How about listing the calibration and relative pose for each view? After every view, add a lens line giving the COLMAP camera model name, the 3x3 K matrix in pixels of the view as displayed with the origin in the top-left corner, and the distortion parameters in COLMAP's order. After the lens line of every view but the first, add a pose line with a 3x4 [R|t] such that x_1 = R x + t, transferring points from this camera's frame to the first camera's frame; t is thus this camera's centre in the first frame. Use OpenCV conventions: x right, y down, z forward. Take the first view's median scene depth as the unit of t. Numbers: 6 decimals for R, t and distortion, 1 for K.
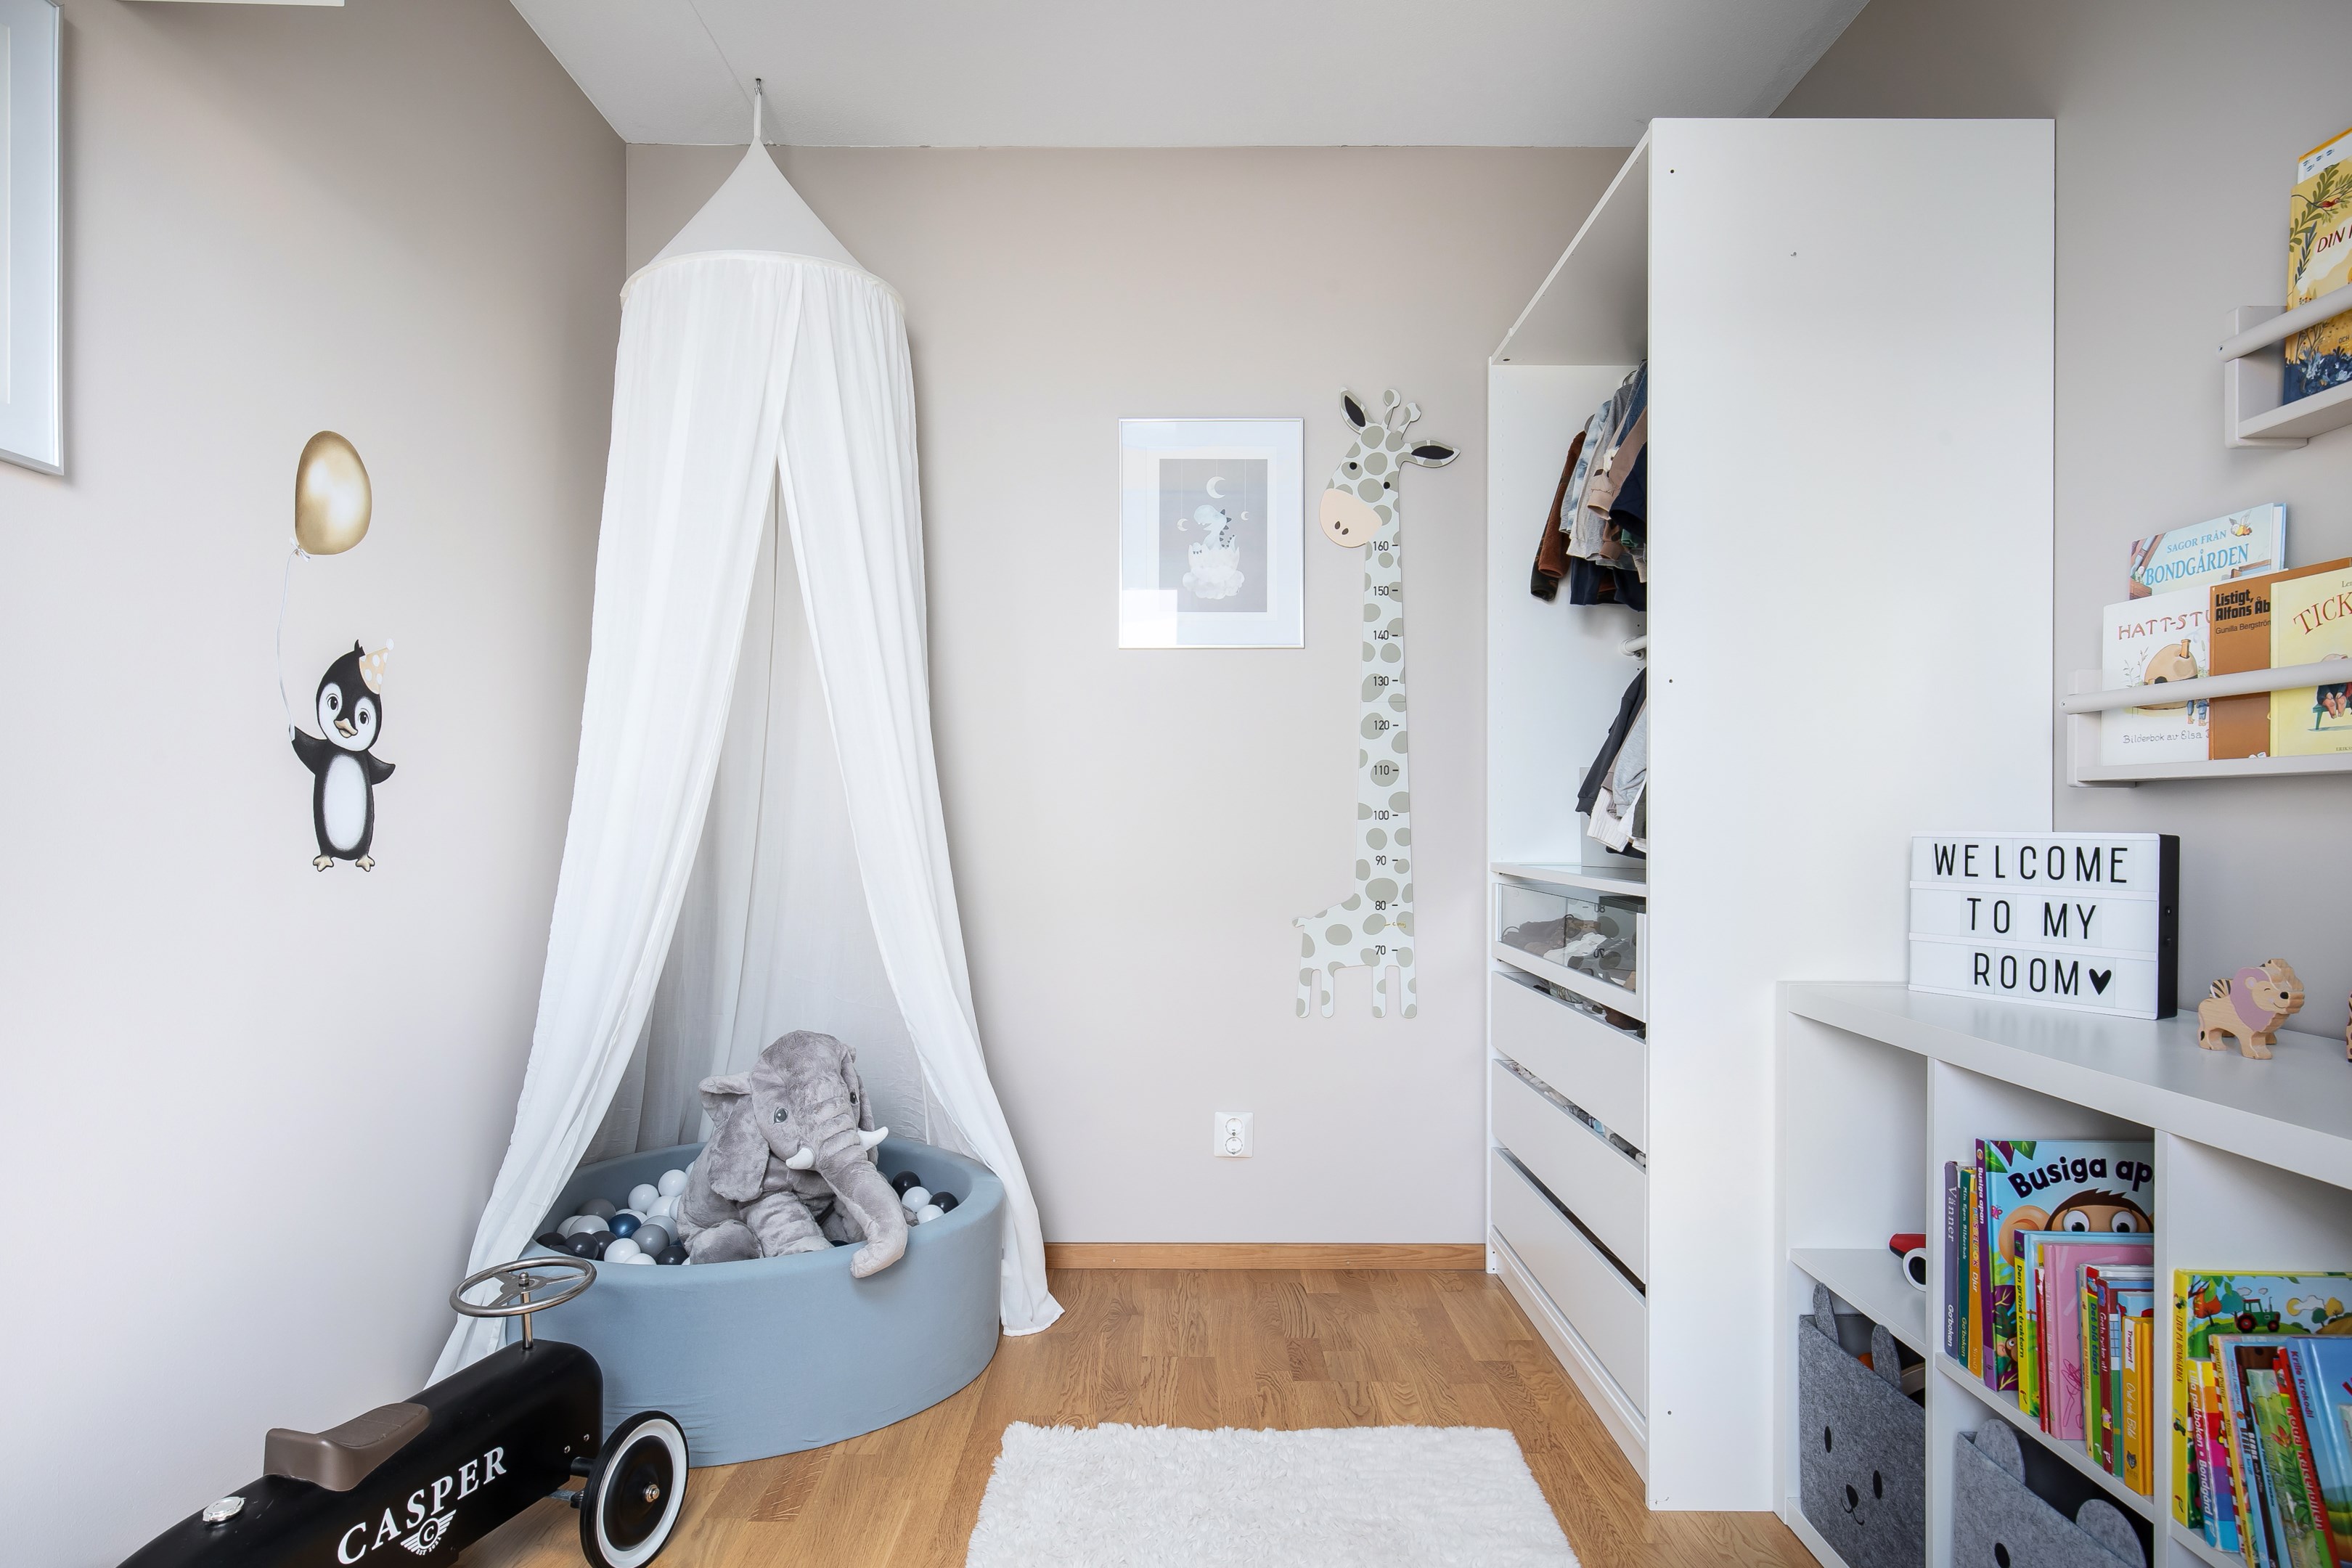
lens RADIAL K [[1306.4, 0, 1176.1], [0, 1306.4, 803.9], [0, 0, 1]] dist [-0.003271, -0.001667]
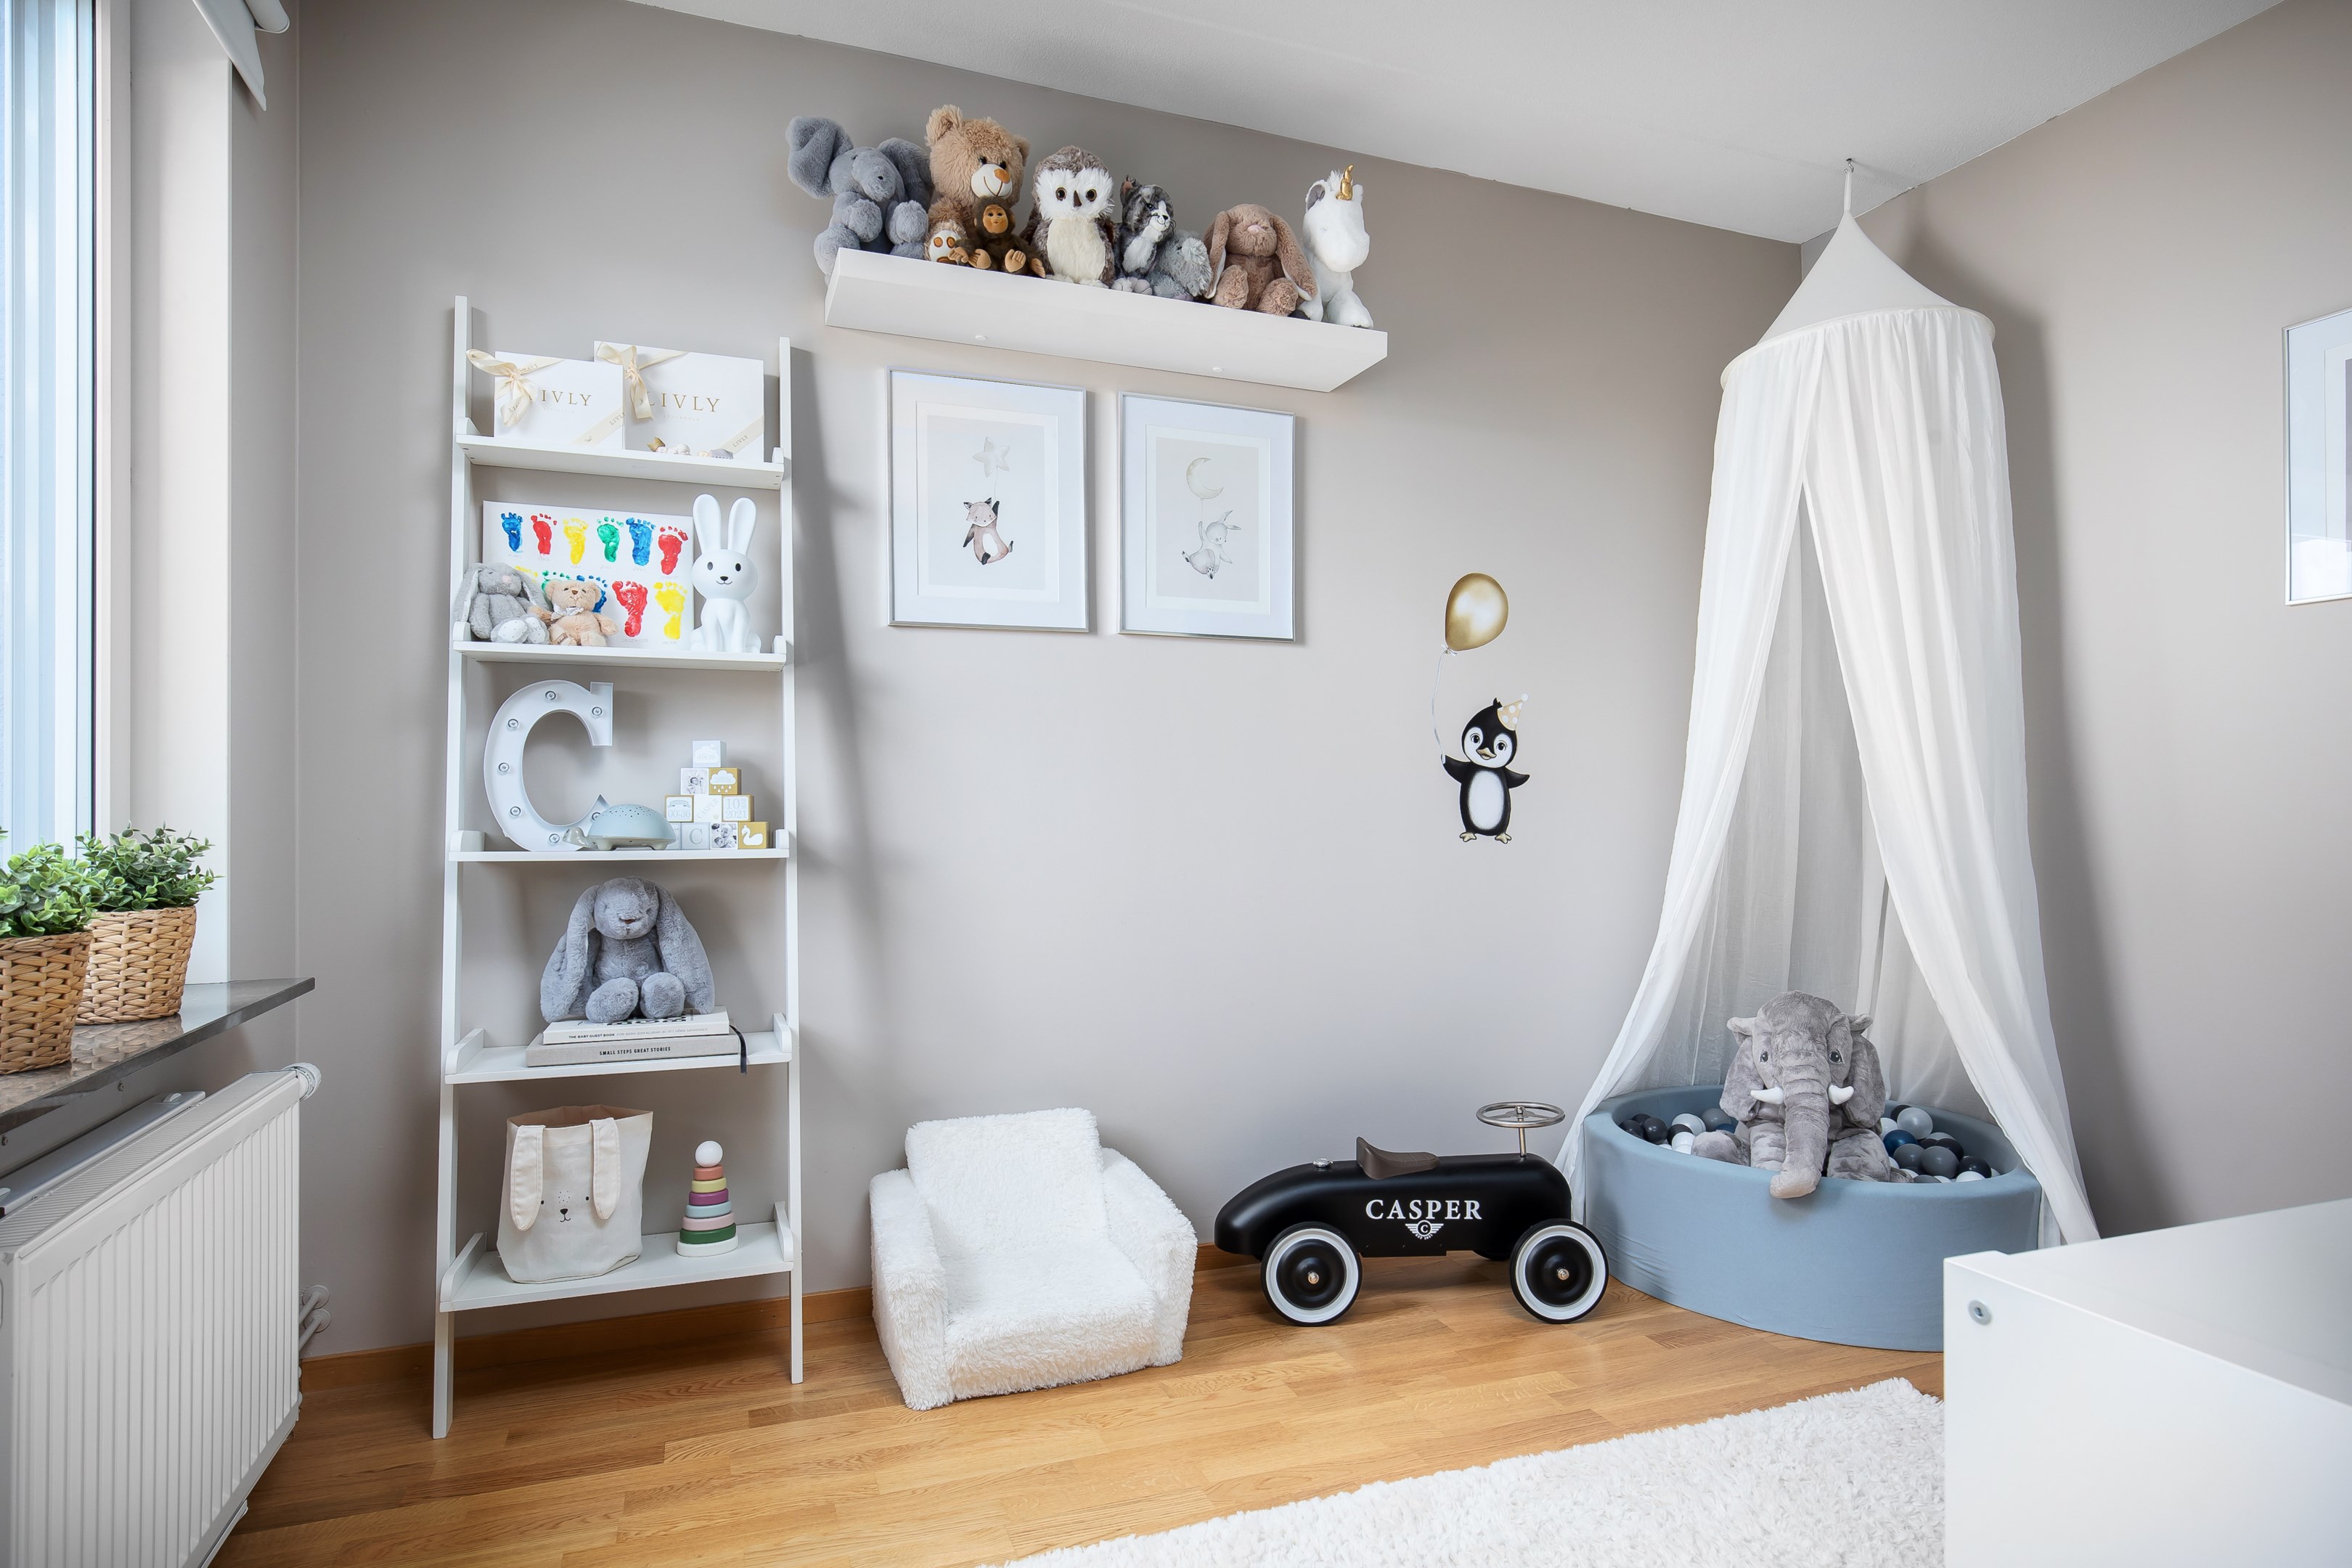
lens RADIAL K [[1306.4, 0, 1191.8], [0, 1306.4, 780.7], [0, 0, 1]] dist [-0.003271, -0.001667]
pose [[0.361389, -0.019365, -0.932214, 0.741055], [0.002020, 0.999798, -0.019986, 0.006786], [0.932413, 0.005339, 0.361355, 0.078068]]
